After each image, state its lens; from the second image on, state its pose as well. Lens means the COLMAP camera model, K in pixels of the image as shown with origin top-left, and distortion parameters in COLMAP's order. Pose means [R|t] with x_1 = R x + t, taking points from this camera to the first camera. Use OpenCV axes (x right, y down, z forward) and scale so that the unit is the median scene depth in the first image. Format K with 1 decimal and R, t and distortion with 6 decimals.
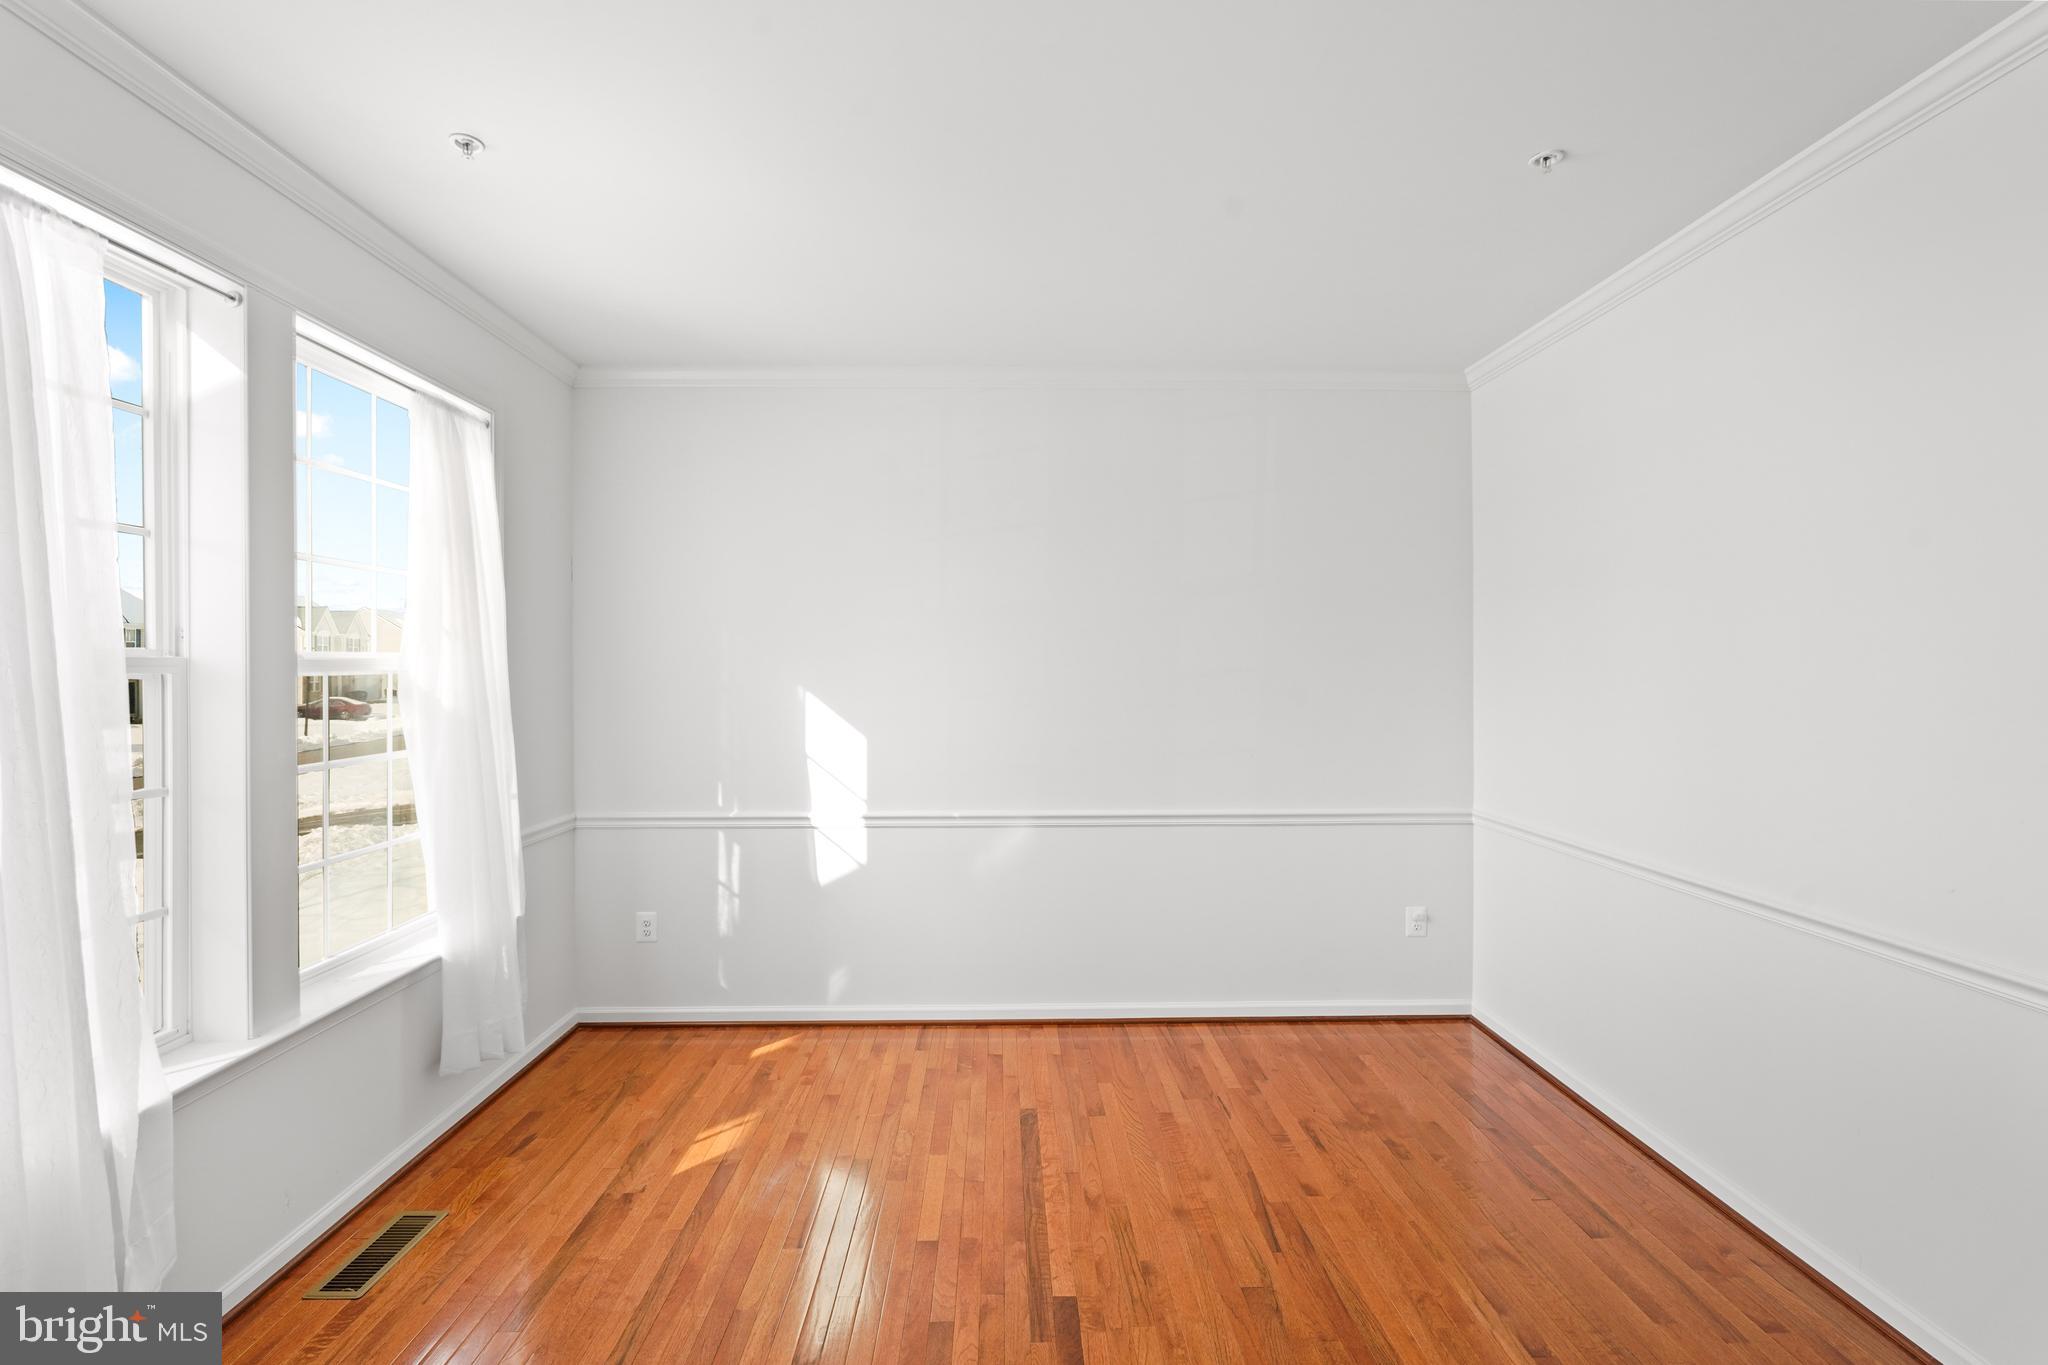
lens RADIAL K [[906.6, 0, 1015.3], [0, 906.6, 676.3], [0, 0, 1]] dist [-0.014951, 0.002668]
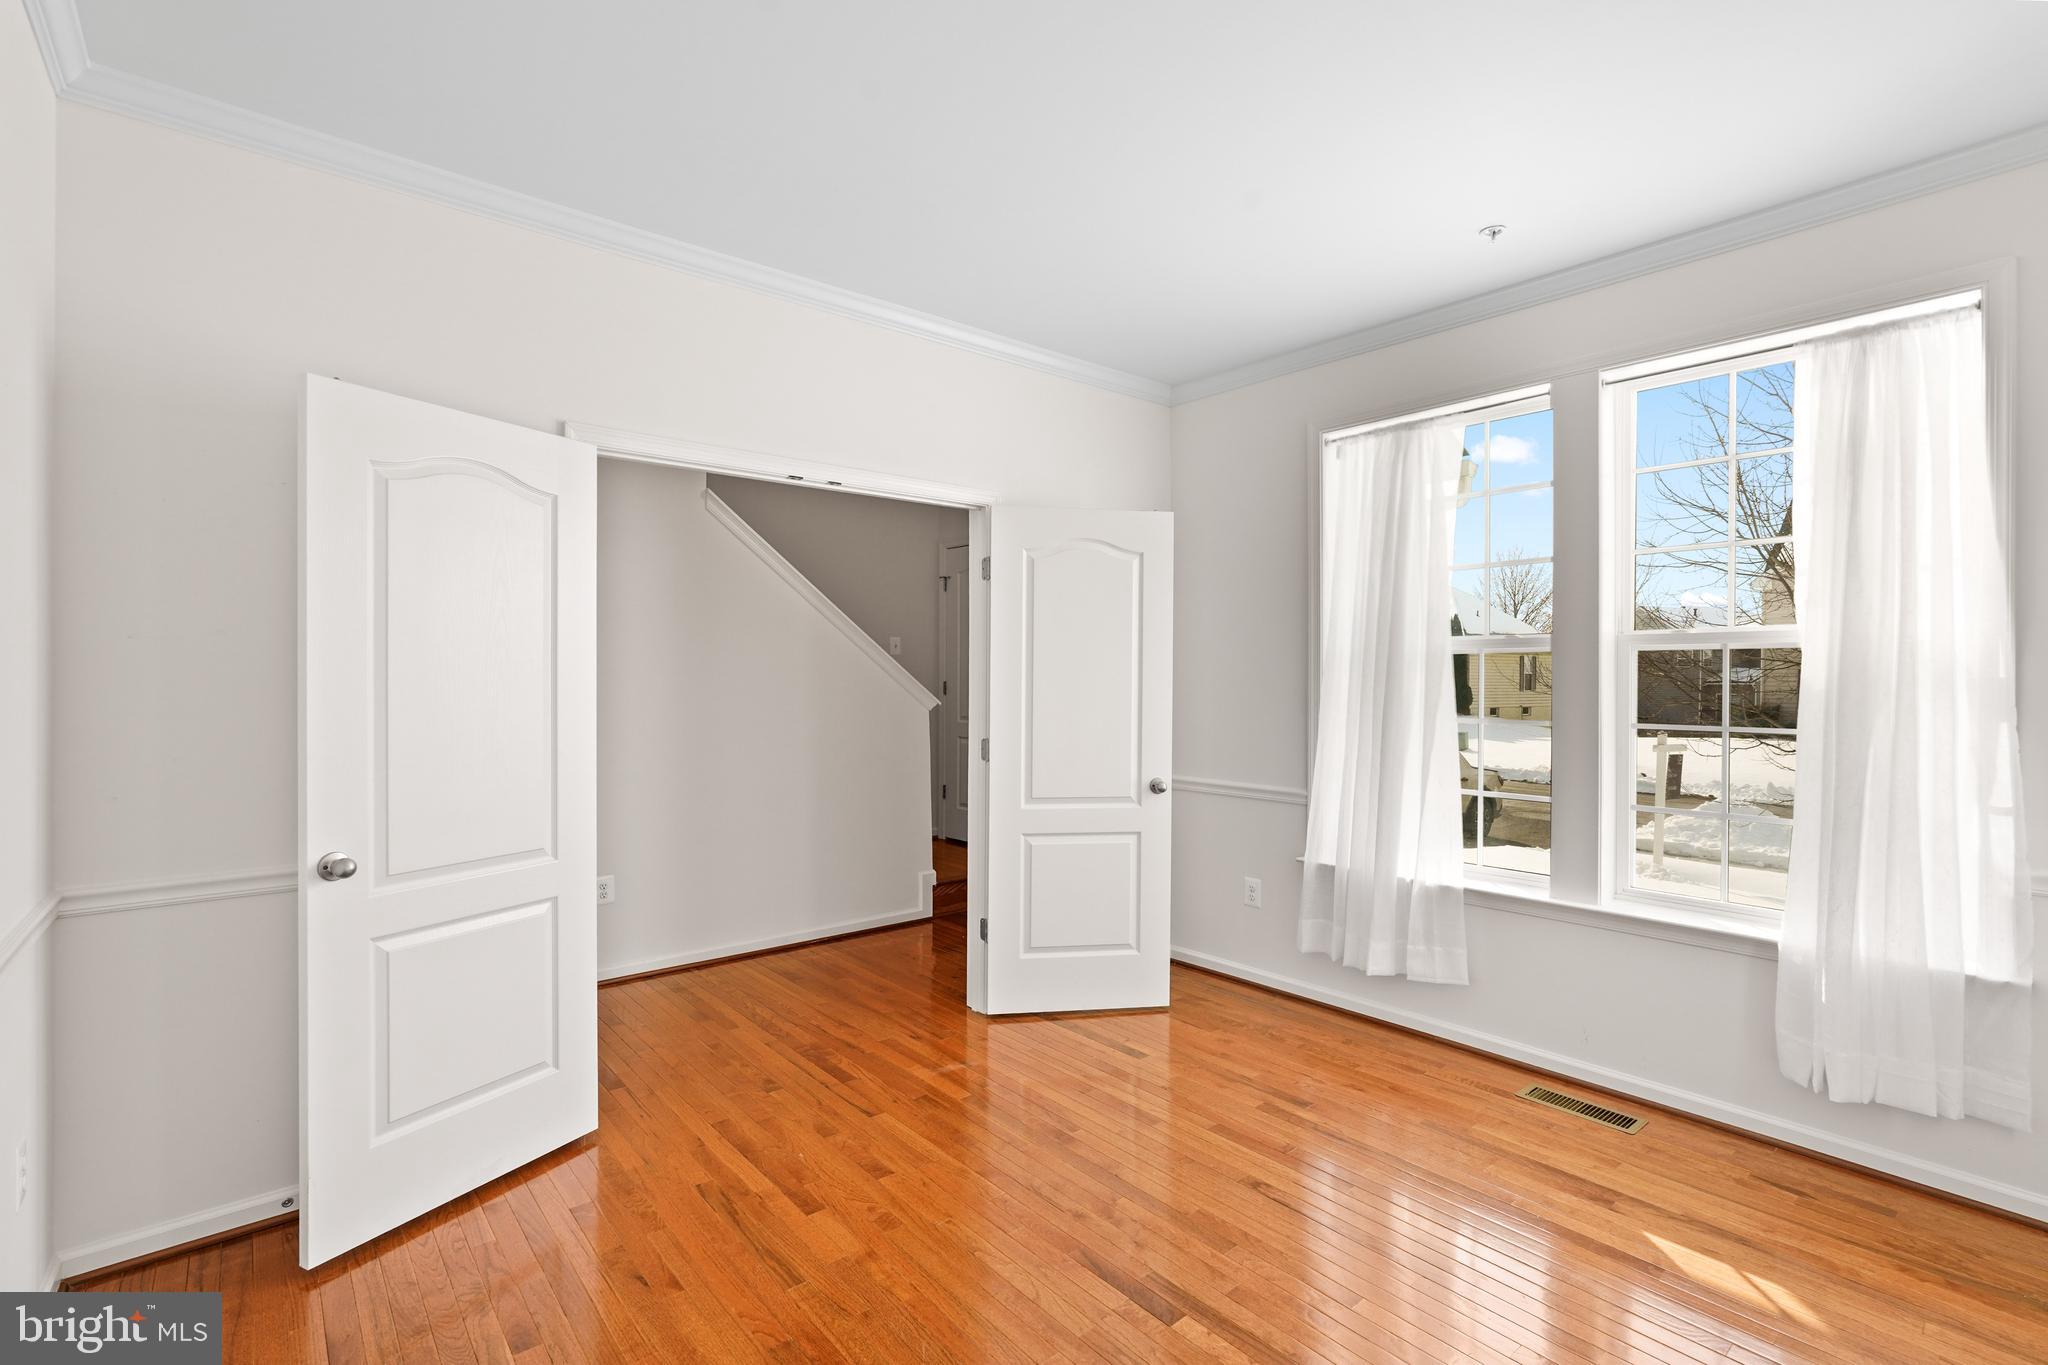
lens RADIAL K [[906.6, 0, 1008.2], [0, 906.6, 679.5], [0, 0, 1]] dist [-0.014951, 0.002668]
pose [[-0.779020, 0.002135, -0.626995, 0.688734], [-0.004478, 0.999950, 0.008969, 0.038310], [0.626983, 0.009794, -0.778972, 1.458909]]
